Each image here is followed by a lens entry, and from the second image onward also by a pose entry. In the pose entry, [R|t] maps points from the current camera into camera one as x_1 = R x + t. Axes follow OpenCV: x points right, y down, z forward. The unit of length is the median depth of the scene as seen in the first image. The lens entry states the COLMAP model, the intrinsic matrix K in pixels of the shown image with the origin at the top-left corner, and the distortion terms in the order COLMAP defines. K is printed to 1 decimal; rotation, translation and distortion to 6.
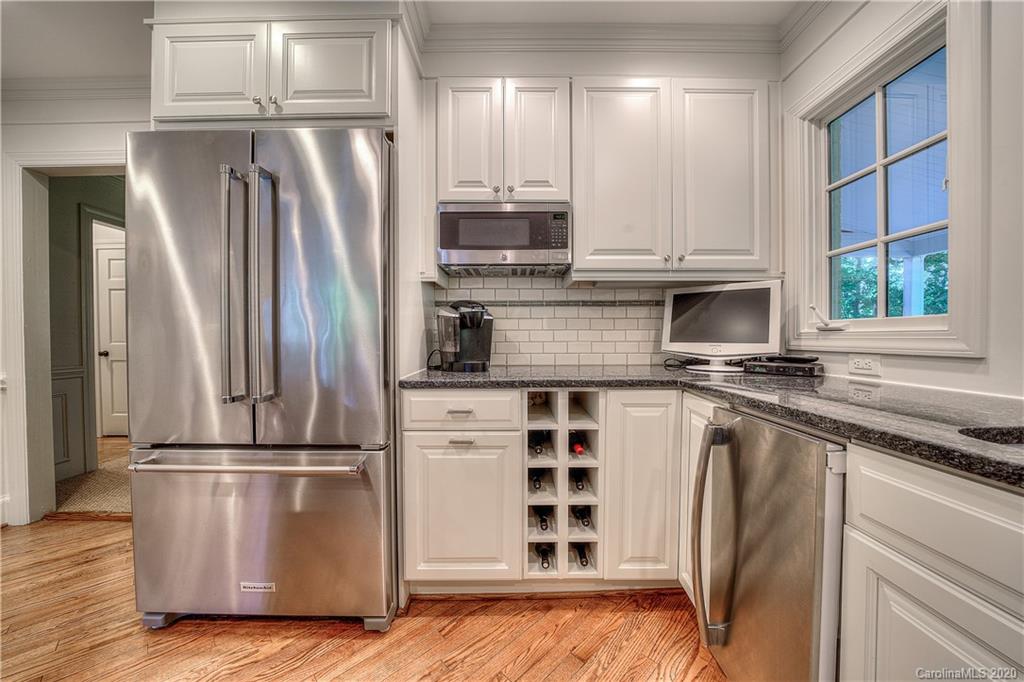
lens RADIAL K [[366.0, 0, 514.6], [0, 366.0, 342.3], [0, 0, 1]] dist [-0.025872, 0.001923]
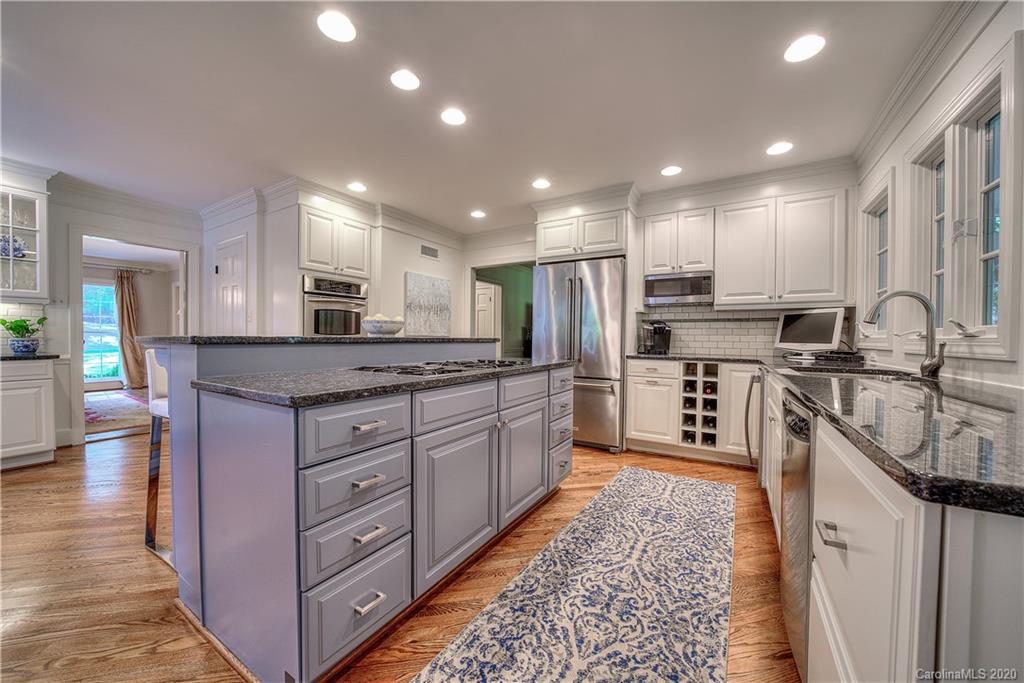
lens RADIAL K [[366.0, 0, 511.2], [0, 366.0, 344.6], [0, 0, 1]] dist [-0.025872, 0.001923]
pose [[0.845008, 0.022793, -0.534268, 0.308979], [-0.021278, 0.999733, 0.008997, 0.024904], [0.534330, 0.003766, 0.845267, -1.344778]]
